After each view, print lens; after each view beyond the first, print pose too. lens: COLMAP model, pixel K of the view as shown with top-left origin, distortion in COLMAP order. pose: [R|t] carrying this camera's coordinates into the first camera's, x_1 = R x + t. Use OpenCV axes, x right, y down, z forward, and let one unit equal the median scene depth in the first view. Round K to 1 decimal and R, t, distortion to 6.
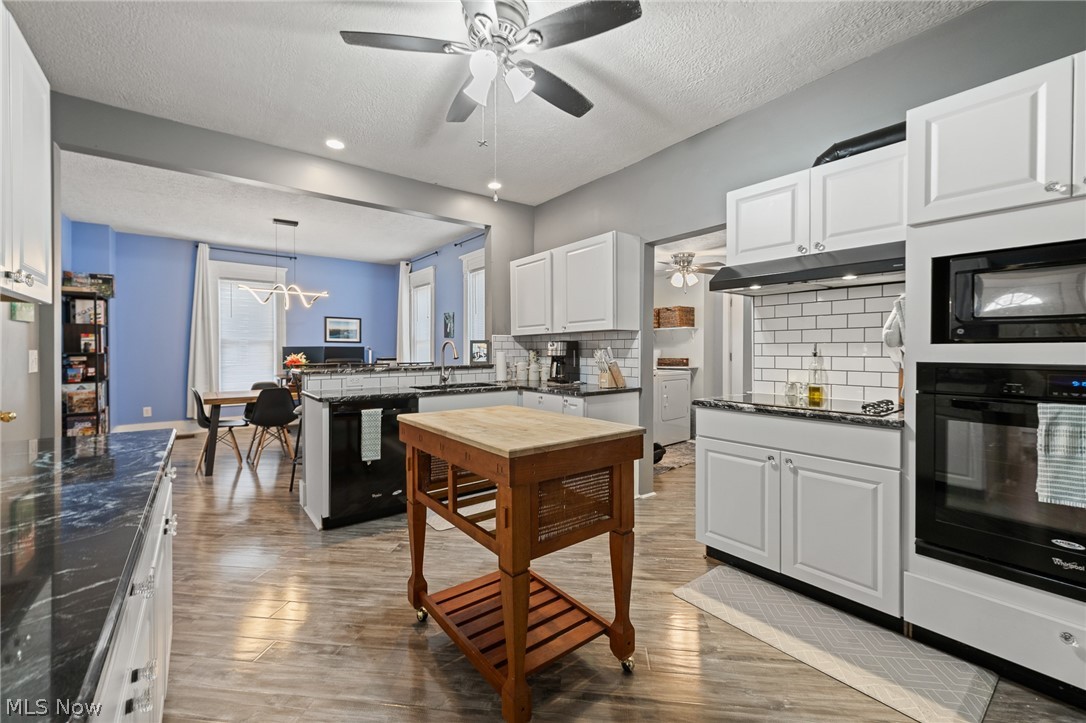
lens RADIAL K [[428.1, 0, 534.9], [0, 428.1, 352.8], [0, 0, 1]] dist [0.000320, 0.000002]
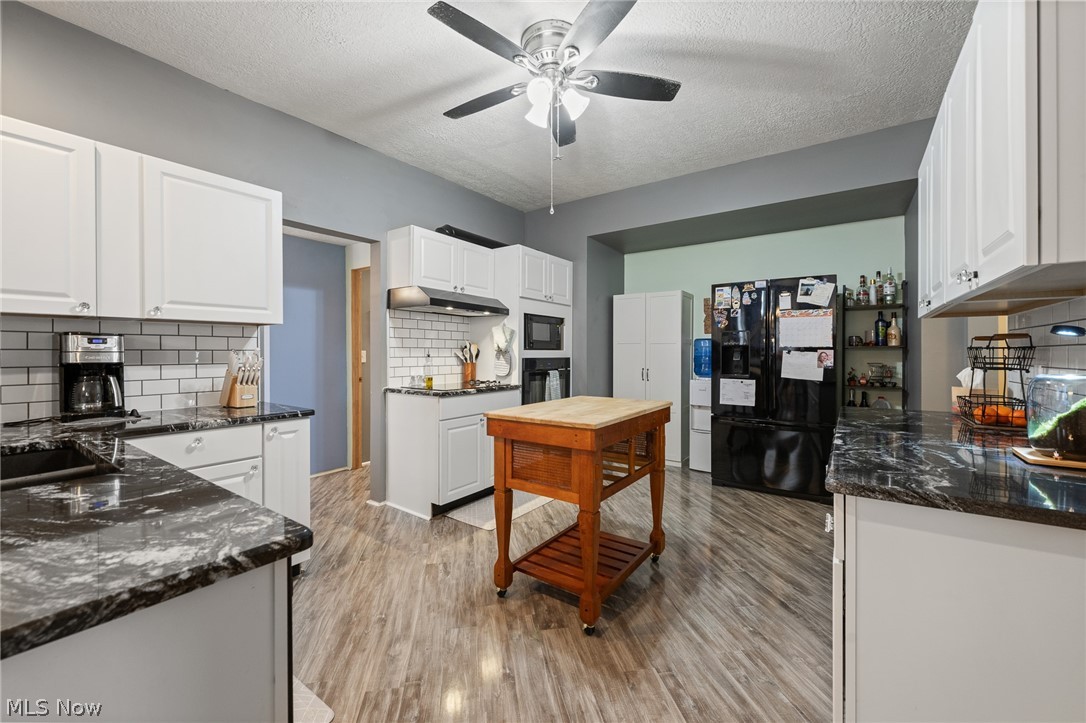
lens RADIAL K [[428.1, 0, 534.9], [0, 428.1, 352.8], [0, 0, 1]] dist [0.000320, 0.000002]
pose [[-0.271635, 0.001757, 0.962399, -1.261201], [0.006601, 0.999978, 0.000037, -0.005290], [-0.962378, 0.006363, -0.271641, 1.501321]]
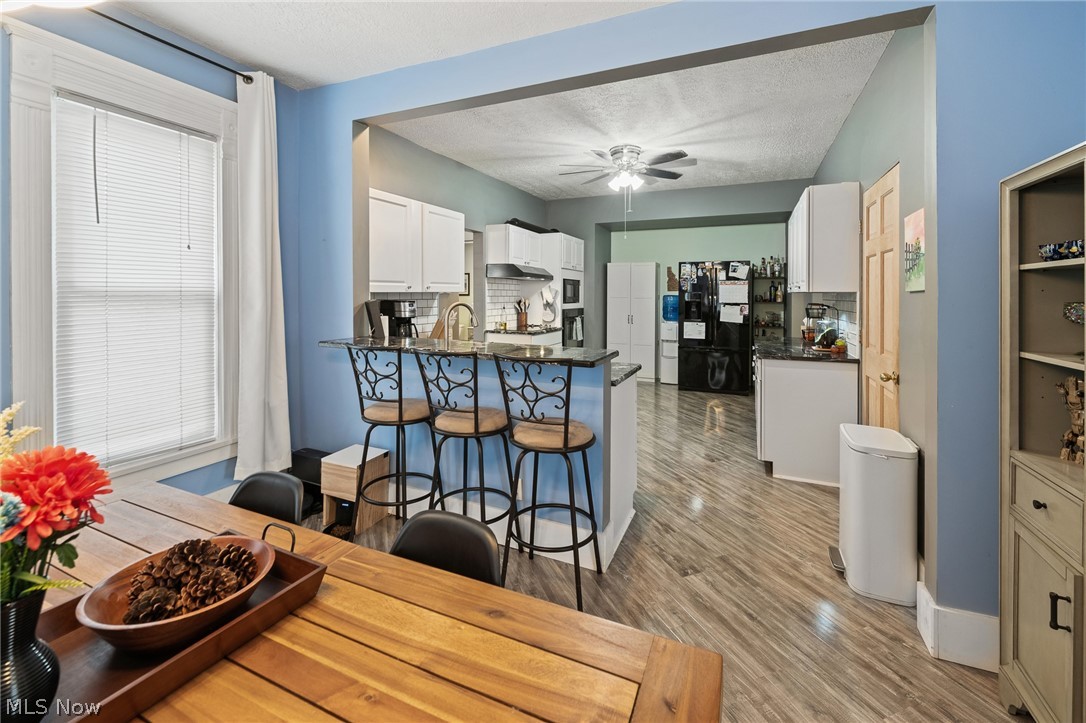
lens RADIAL K [[448.2, 0, 552.4], [0, 448.2, 293.3], [0, 0, 1]] dist [0.000418, -0.000010]
pose [[-0.475260, 0.002827, 0.879841, -2.105382], [0.000714, 0.999996, -0.002827, -0.092083], [-0.879845, -0.000715, -0.475260, 2.673613]]
